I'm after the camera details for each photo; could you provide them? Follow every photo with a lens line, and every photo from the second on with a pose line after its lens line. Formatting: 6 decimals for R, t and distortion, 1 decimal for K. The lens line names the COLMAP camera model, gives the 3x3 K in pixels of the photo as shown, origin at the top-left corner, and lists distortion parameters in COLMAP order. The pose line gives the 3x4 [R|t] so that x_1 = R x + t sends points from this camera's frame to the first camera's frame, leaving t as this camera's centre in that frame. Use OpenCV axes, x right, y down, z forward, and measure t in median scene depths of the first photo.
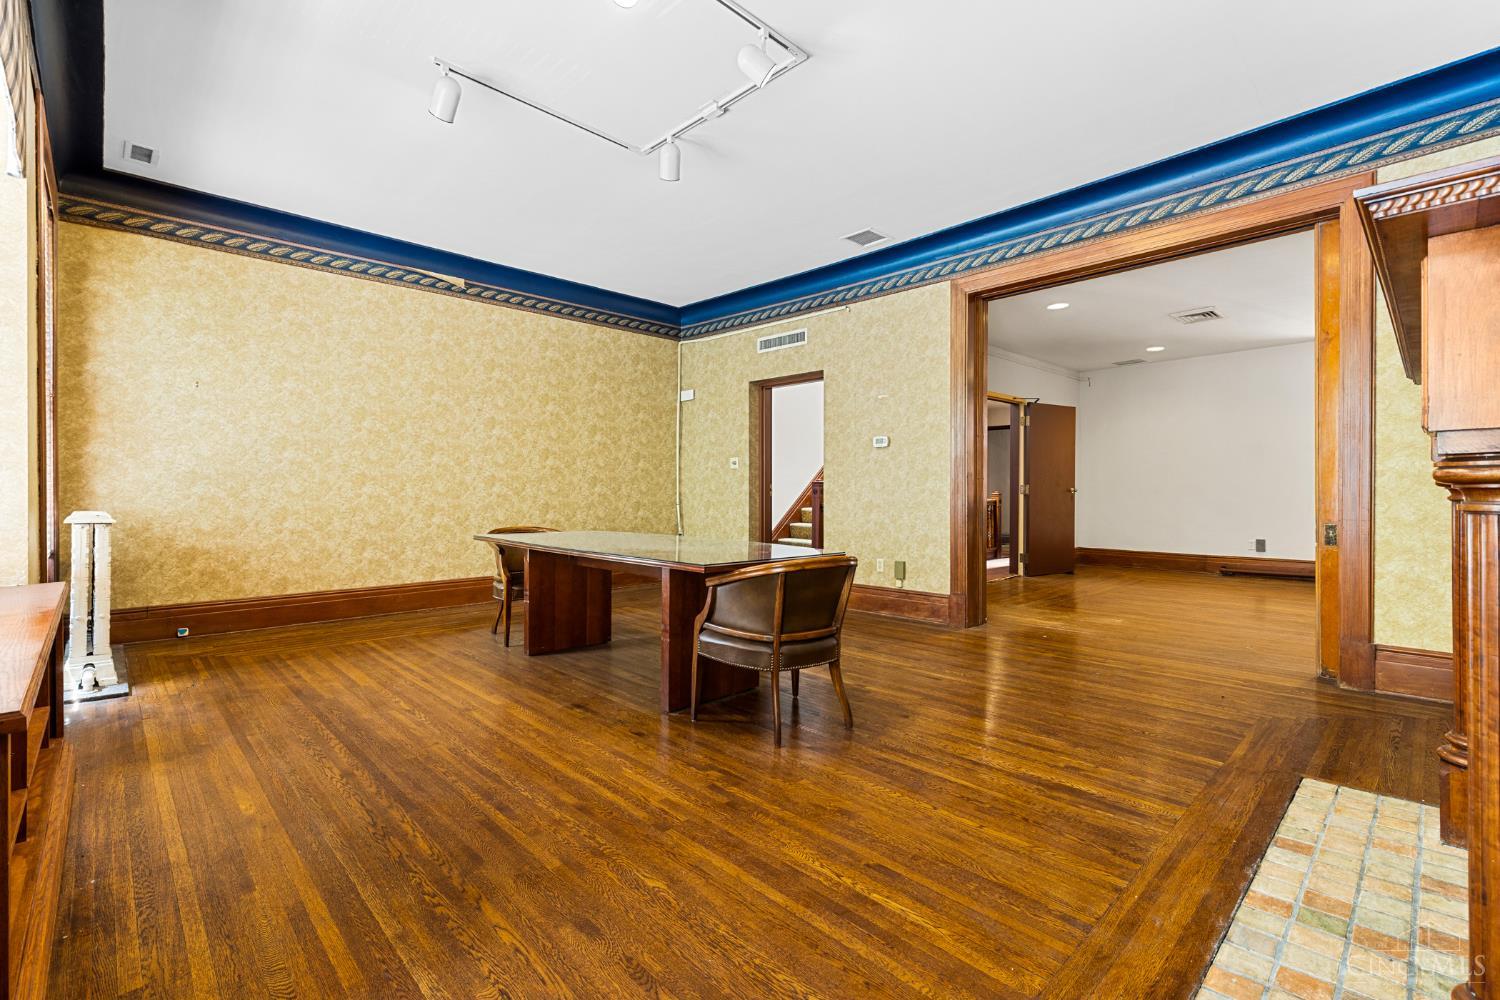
lens RADIAL K [[678.6, 0, 752.9], [0, 678.6, 494.6], [0, 0, 1]] dist [0.004368, 0.001021]
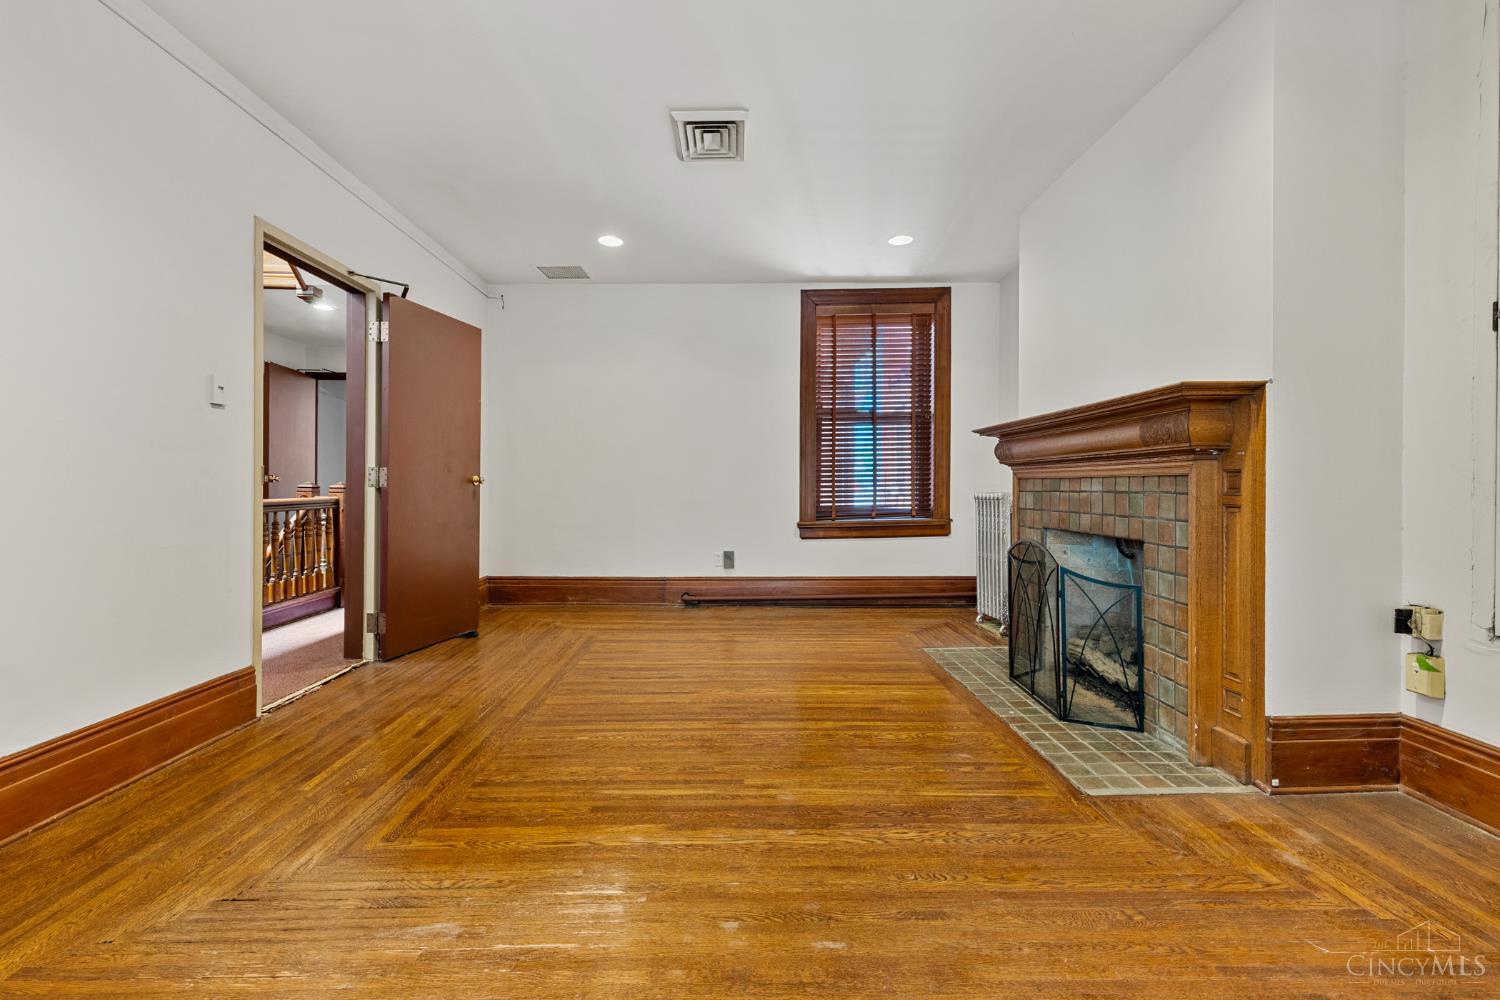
lens RADIAL K [[678.6, 0, 736.8], [0, 678.6, 491.3], [0, 0, 1]] dist [0.004368, 0.001021]
pose [[0.687274, -0.001922, 0.726395, 0.228540], [-0.001718, 0.999989, 0.004272, -0.000292], [-0.726396, -0.004184, 0.687264, 0.494630]]
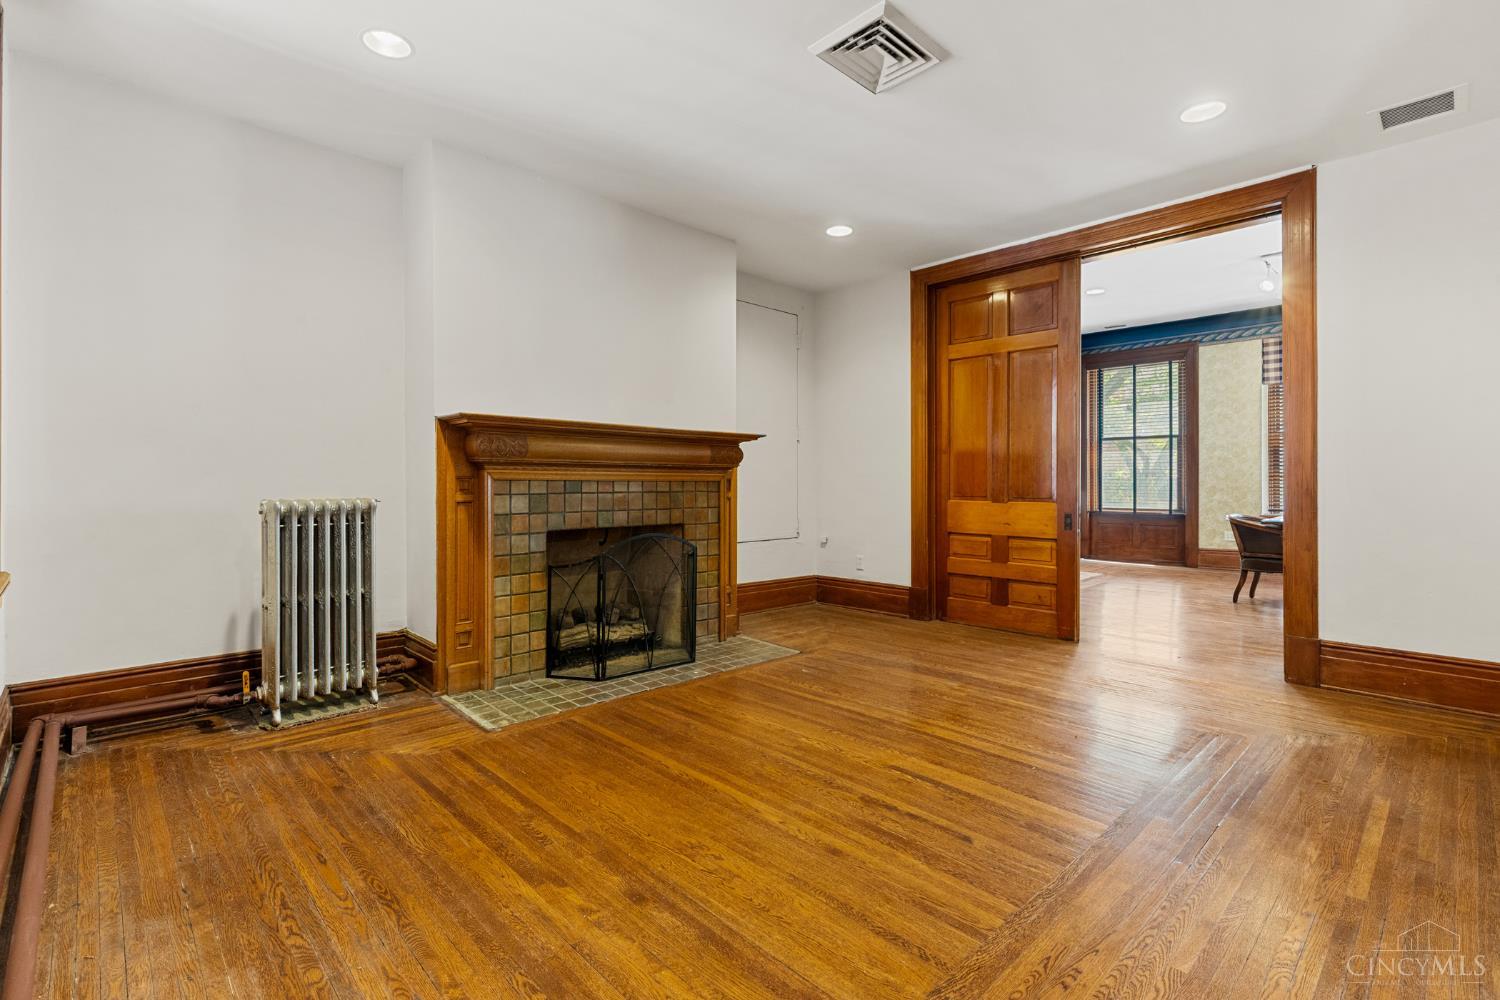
lens RADIAL K [[678.6, 0, 735.7], [0, 678.6, 487.1], [0, 0, 1]] dist [0.004368, 0.001021]
pose [[-0.999944, 0.004184, 0.009704, 0.917997], [0.004255, 0.999964, 0.007307, -0.011215], [-0.009673, 0.007347, -0.999926, 1.704506]]
